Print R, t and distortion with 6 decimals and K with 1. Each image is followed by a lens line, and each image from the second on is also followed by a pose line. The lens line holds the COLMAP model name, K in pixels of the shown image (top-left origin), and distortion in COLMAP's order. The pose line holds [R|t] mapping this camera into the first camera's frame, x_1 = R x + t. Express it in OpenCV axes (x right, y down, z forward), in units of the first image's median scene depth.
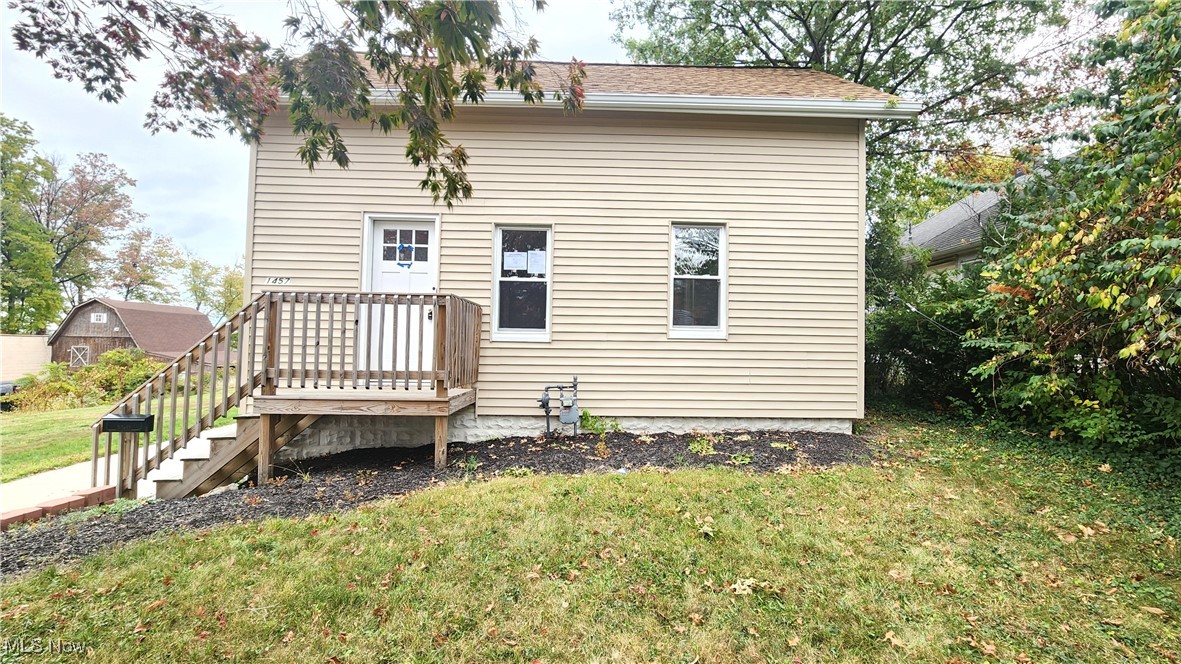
lens RADIAL K [[486.7, 0, 598.2], [0, 486.7, 330.0], [0, 0, 1]] dist [-0.000524, -0.000811]
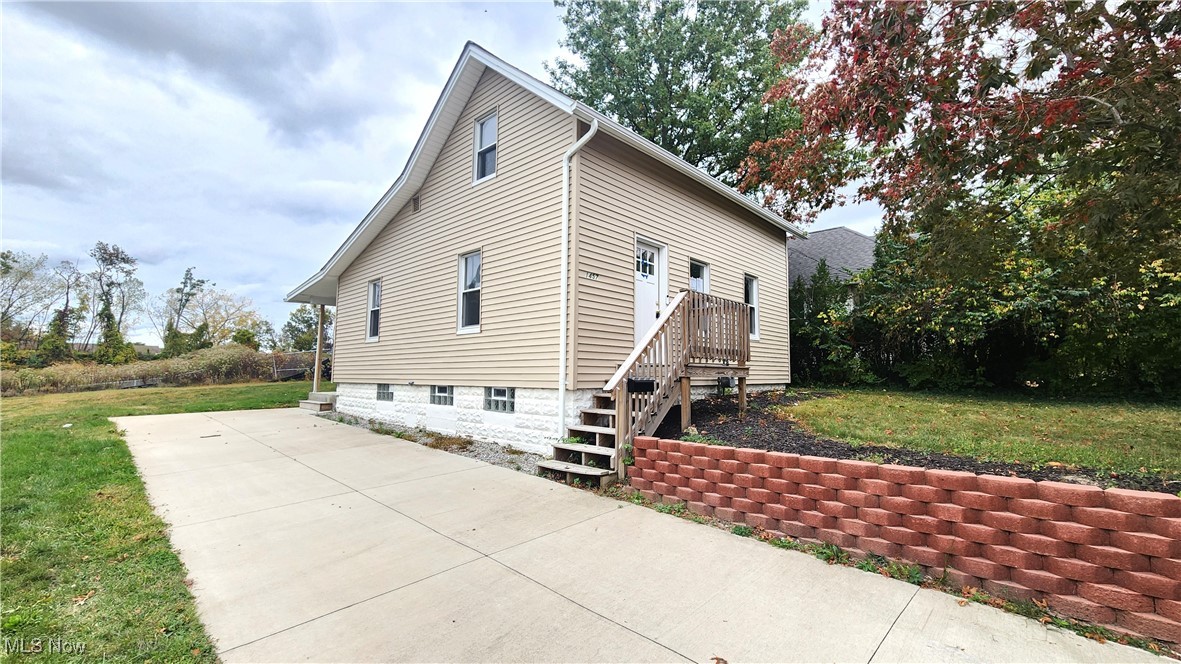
lens RADIAL K [[486.7, 0, 598.2], [0, 486.7, 330.0], [0, 0, 1]] dist [-0.000524, -0.000811]
pose [[0.696290, 0.054553, 0.715684, -1.444422], [-0.021277, 0.998238, -0.055391, 0.091955], [-0.717445, 0.023341, 0.696224, 0.165462]]
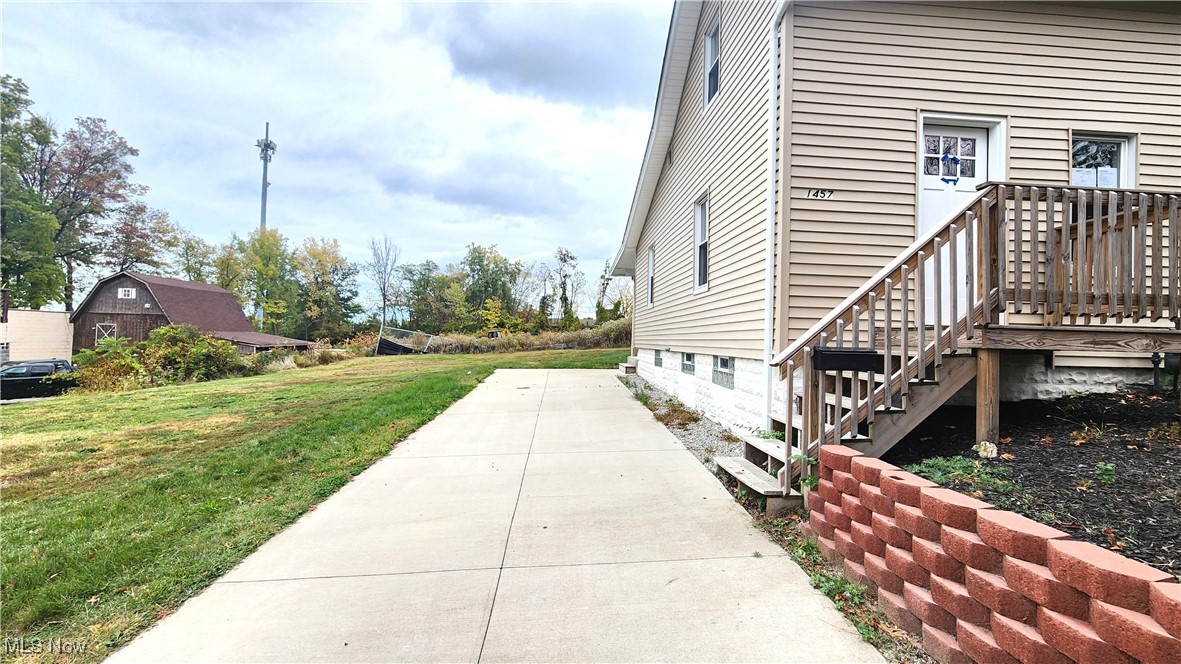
lens RADIAL K [[484.1, 0, 597.0], [0, 484.1, 328.0], [0, 0, 1]] dist [-0.000074, -0.000229]
pose [[0.998687, 0.009016, 0.050426, -1.024324], [-0.009769, 0.999844, 0.014710, 0.104106], [-0.050286, -0.015183, 0.998619, 0.228769]]
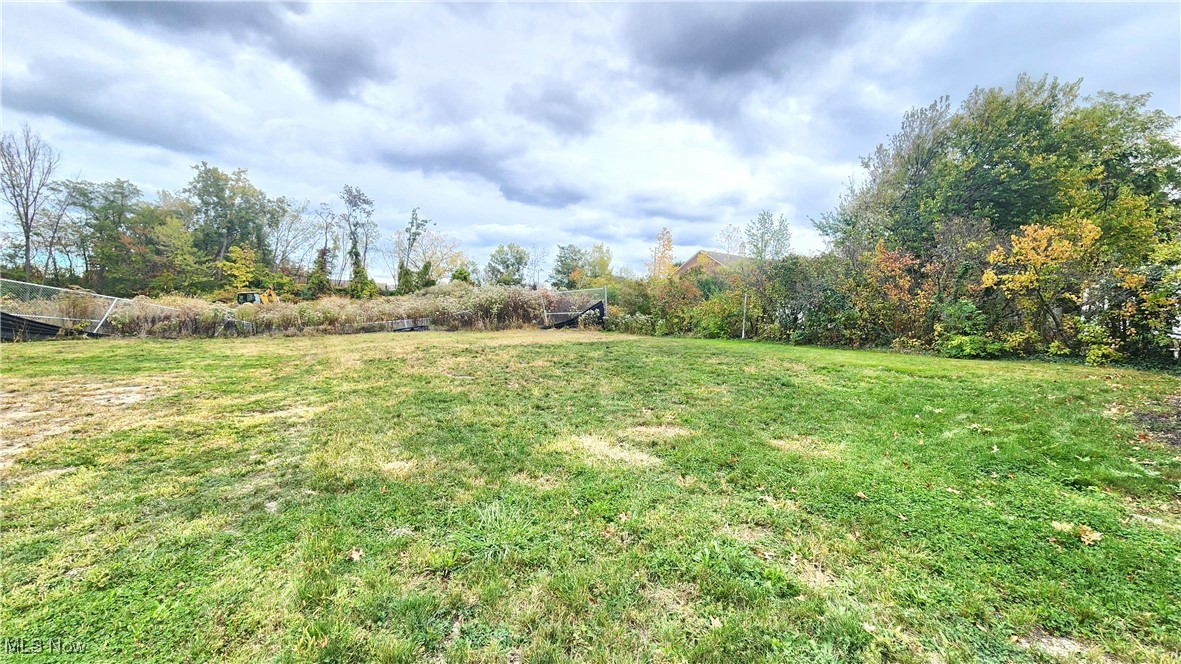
lens RADIAL K [[477.8, 0, 593.4], [0, 477.8, 335.6], [0, 0, 1]] dist [-0.002657, -0.000327]
pose [[0.883956, 0.010136, 0.467461, -1.635706], [-0.053949, 0.995299, 0.080435, 0.148380], [-0.464448, -0.096320, 0.880347, 2.736443]]
